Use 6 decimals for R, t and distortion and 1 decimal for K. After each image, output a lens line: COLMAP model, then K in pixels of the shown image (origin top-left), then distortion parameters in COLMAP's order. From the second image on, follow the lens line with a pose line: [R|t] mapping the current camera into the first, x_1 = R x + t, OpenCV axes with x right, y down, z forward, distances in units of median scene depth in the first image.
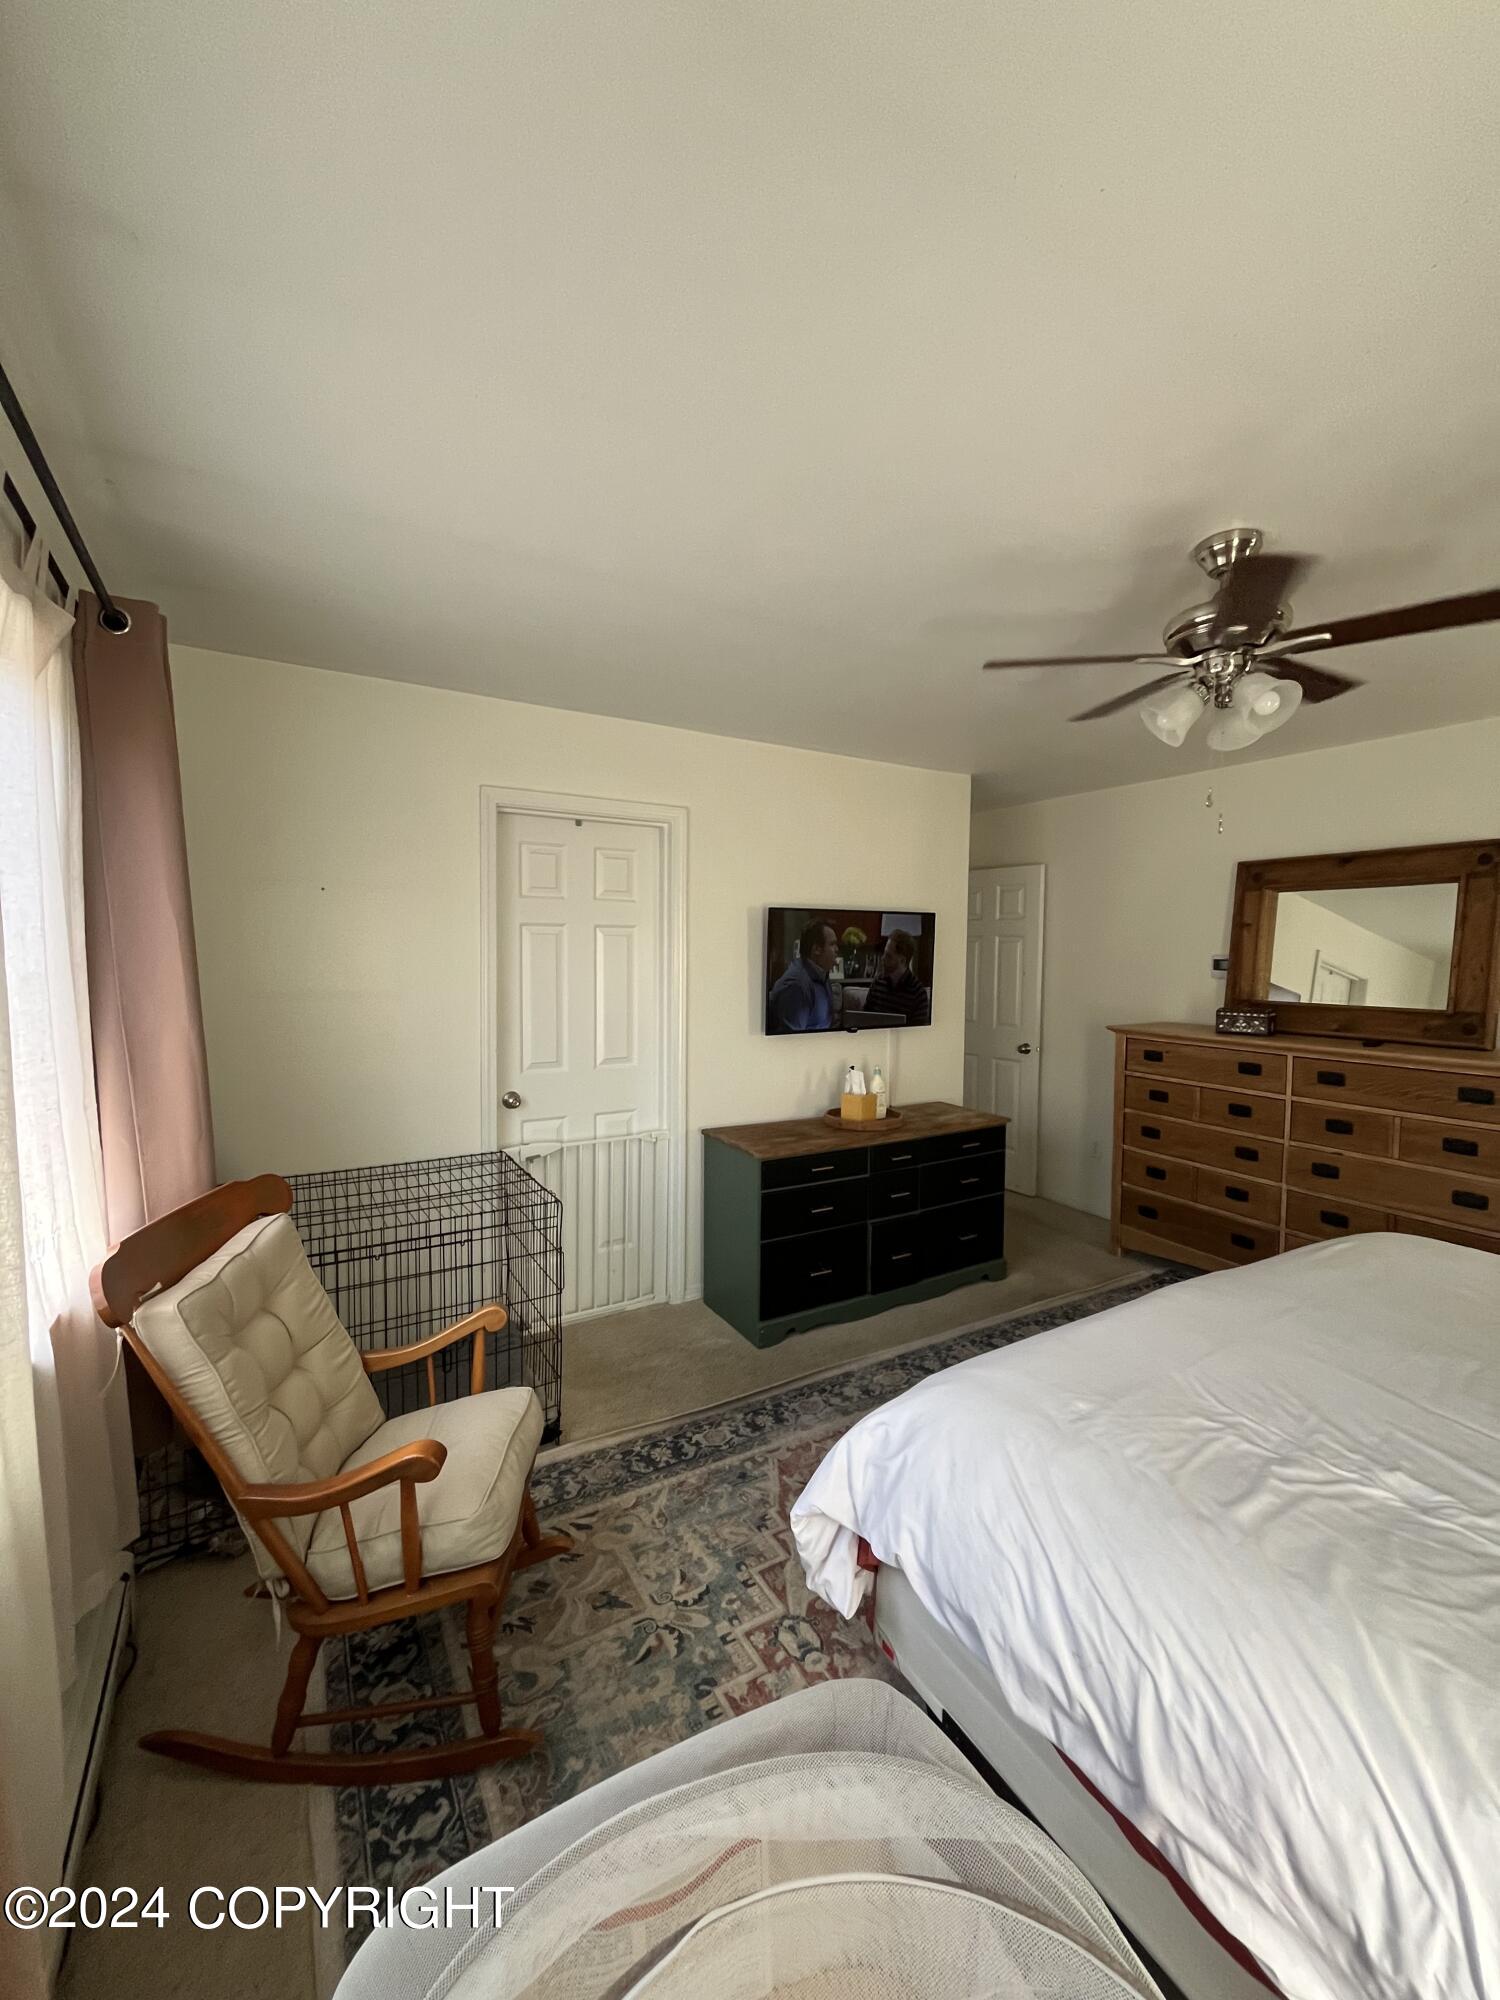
lens RADIAL K [[806.4, 0, 751.9], [0, 806.4, 994.5], [0, 0, 1]] dist [-0.004298, 0.000507]
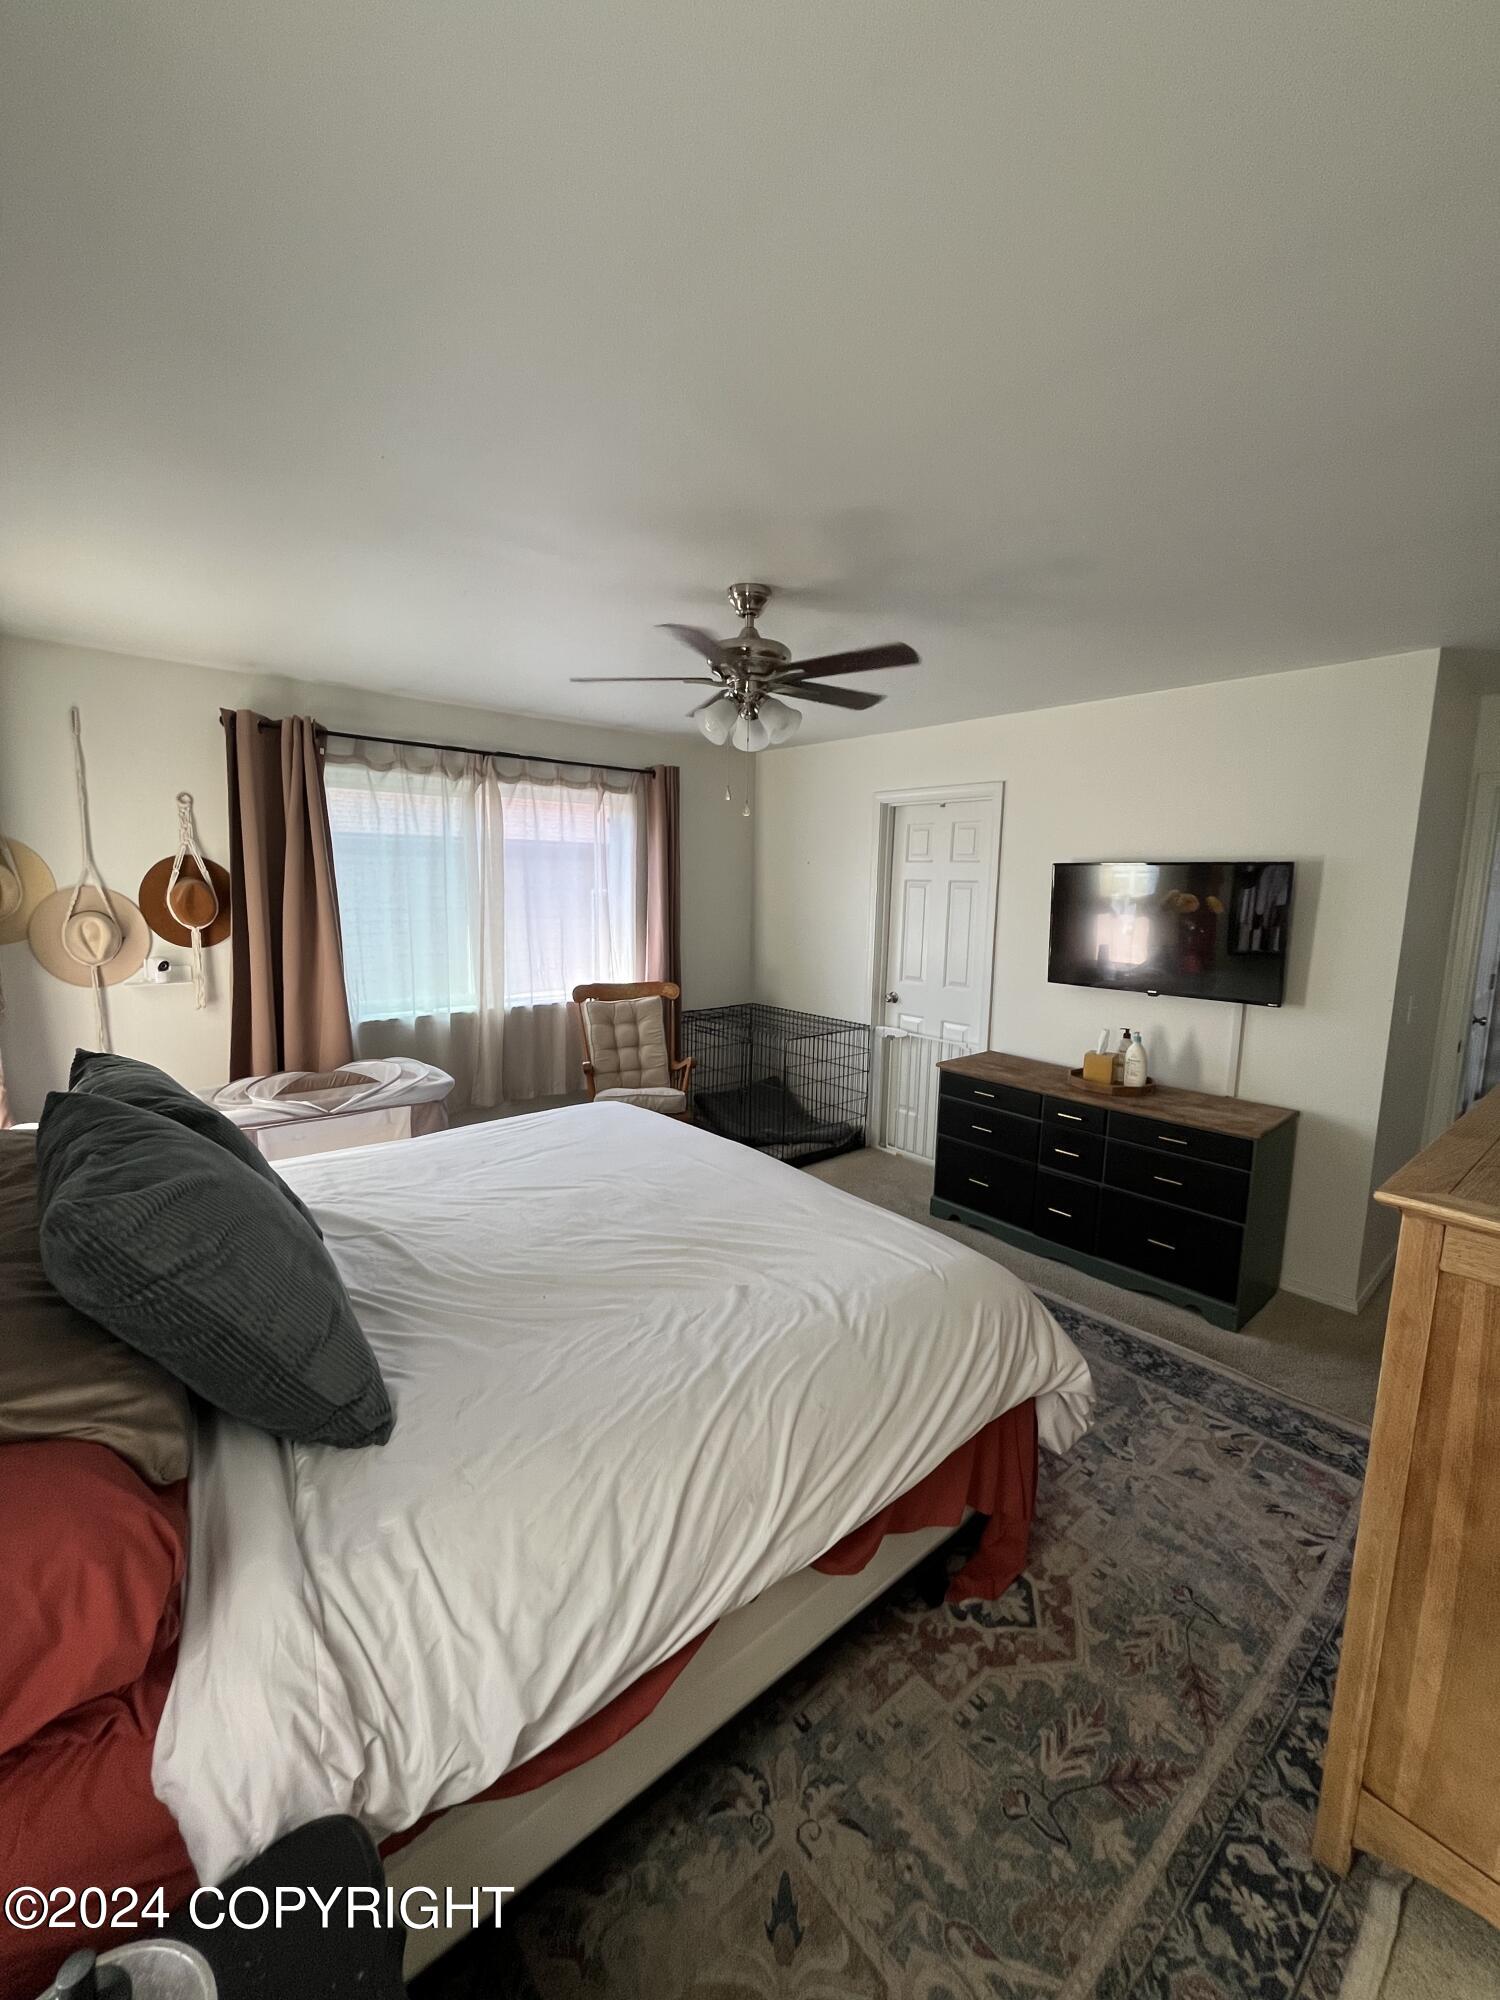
lens RADIAL K [[806.4, 0, 751.9], [0, 806.4, 994.5], [0, 0, 1]] dist [-0.004298, 0.000507]
pose [[0.184936, 0.131946, -0.973853, 1.106249], [-0.070000, 0.990197, 0.120868, -0.039364], [0.980254, 0.045817, 0.192359, 0.440343]]
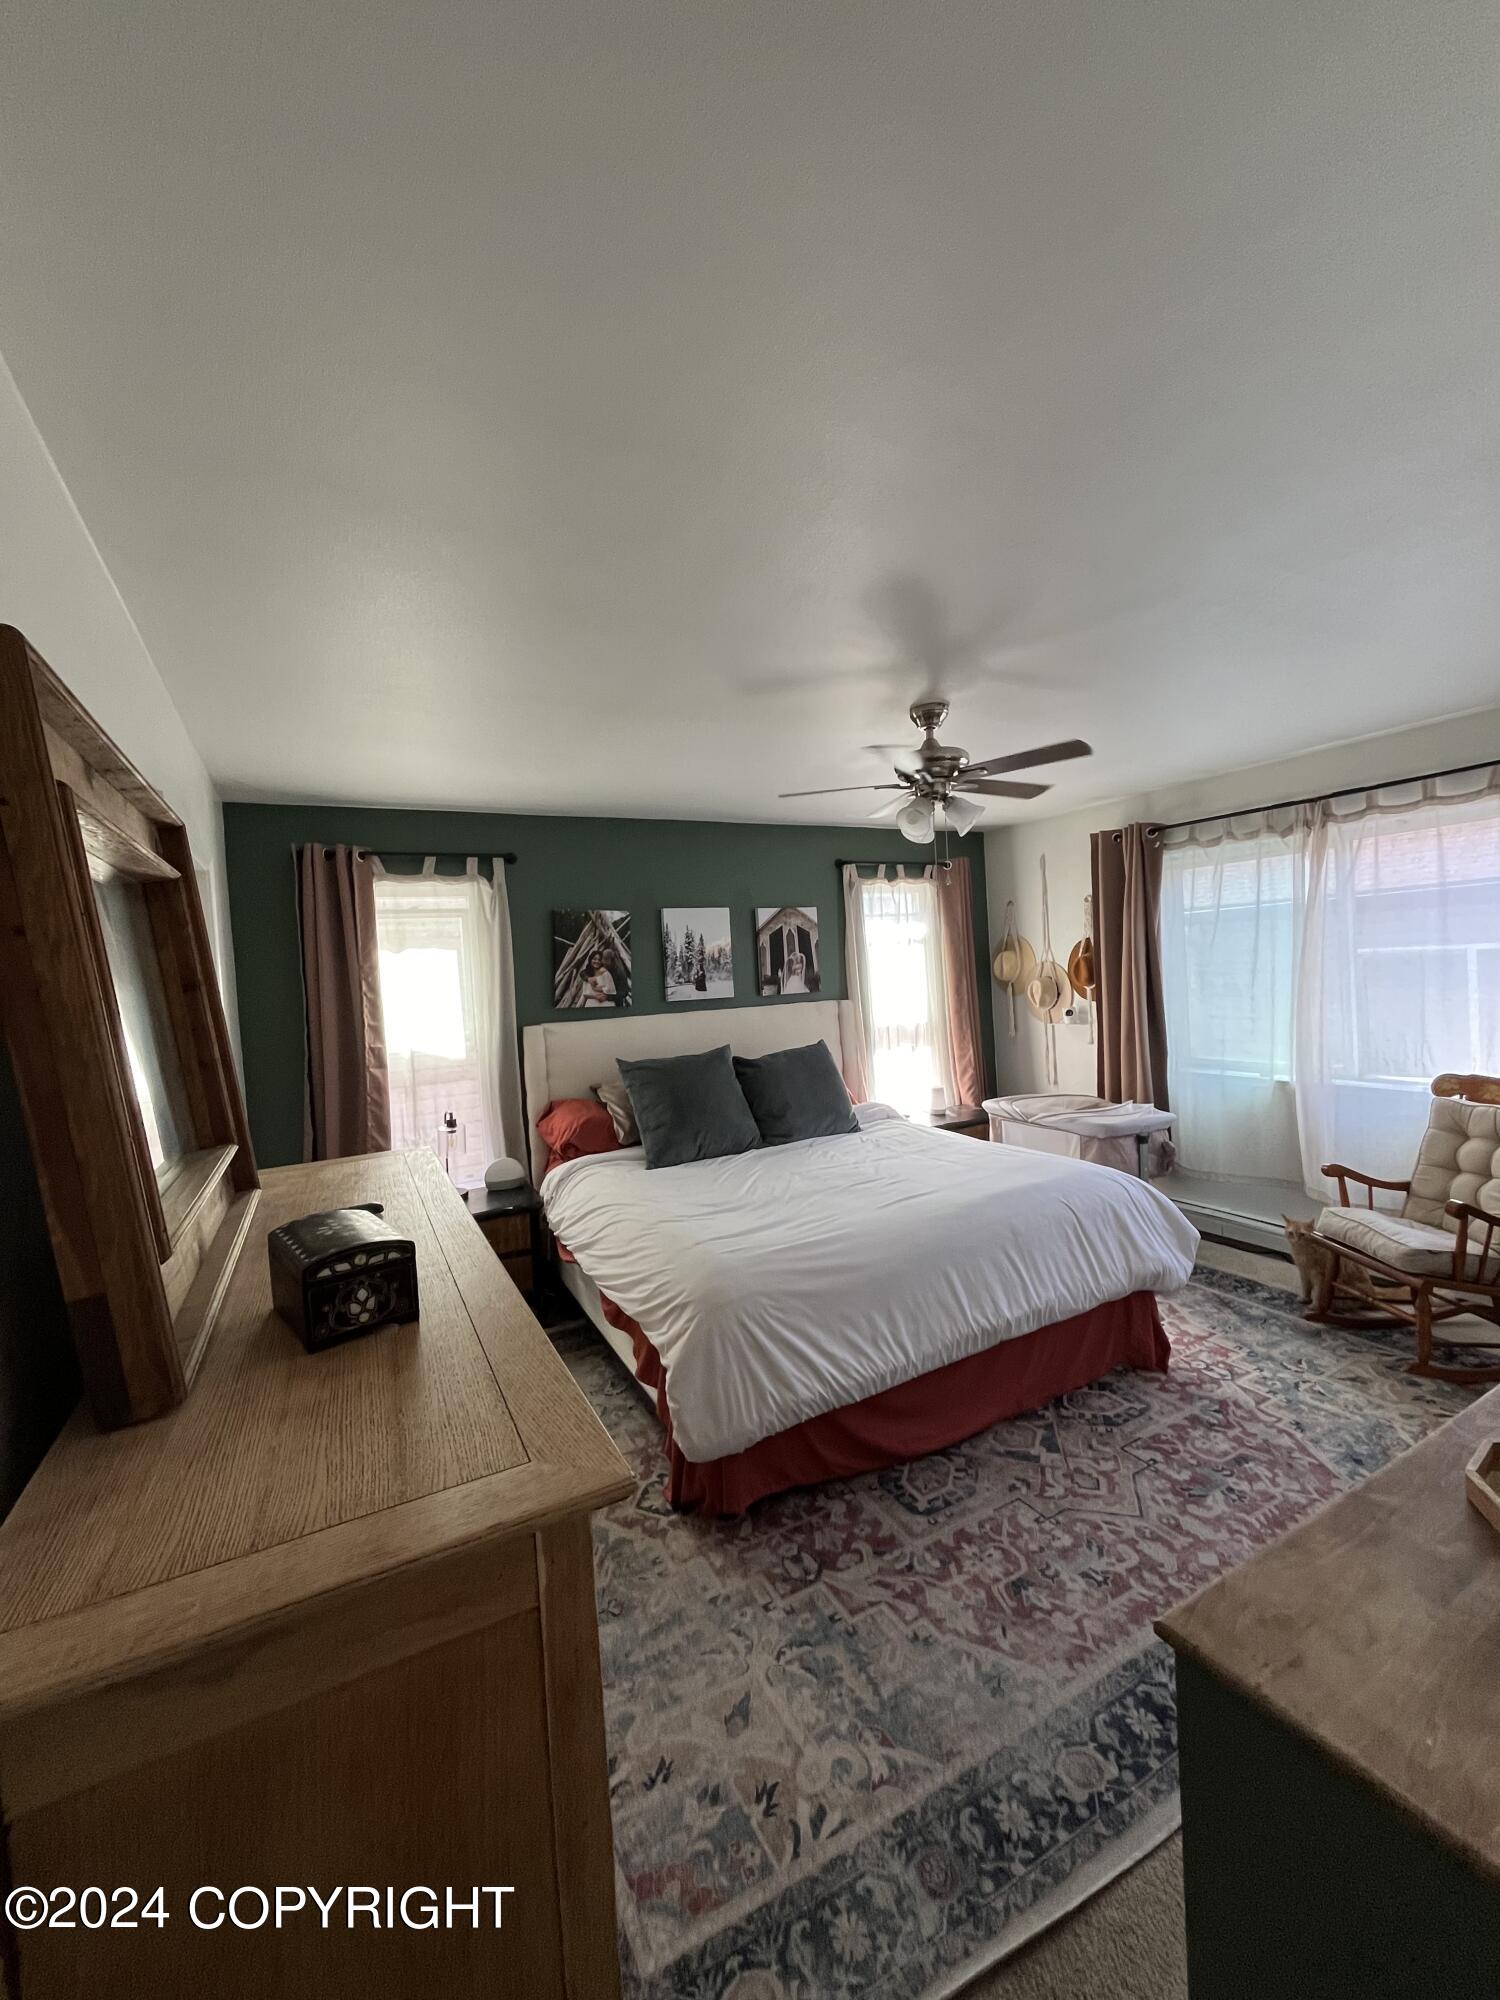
lens RADIAL K [[806.4, 0, 751.9], [0, 806.4, 994.5], [0, 0, 1]] dist [-0.004298, 0.000507]
pose [[-0.997660, 0.051828, 0.044590, 0.500358], [0.055389, 0.995032, 0.082725, -0.095109], [-0.040081, 0.085001, -0.995574, 1.457358]]
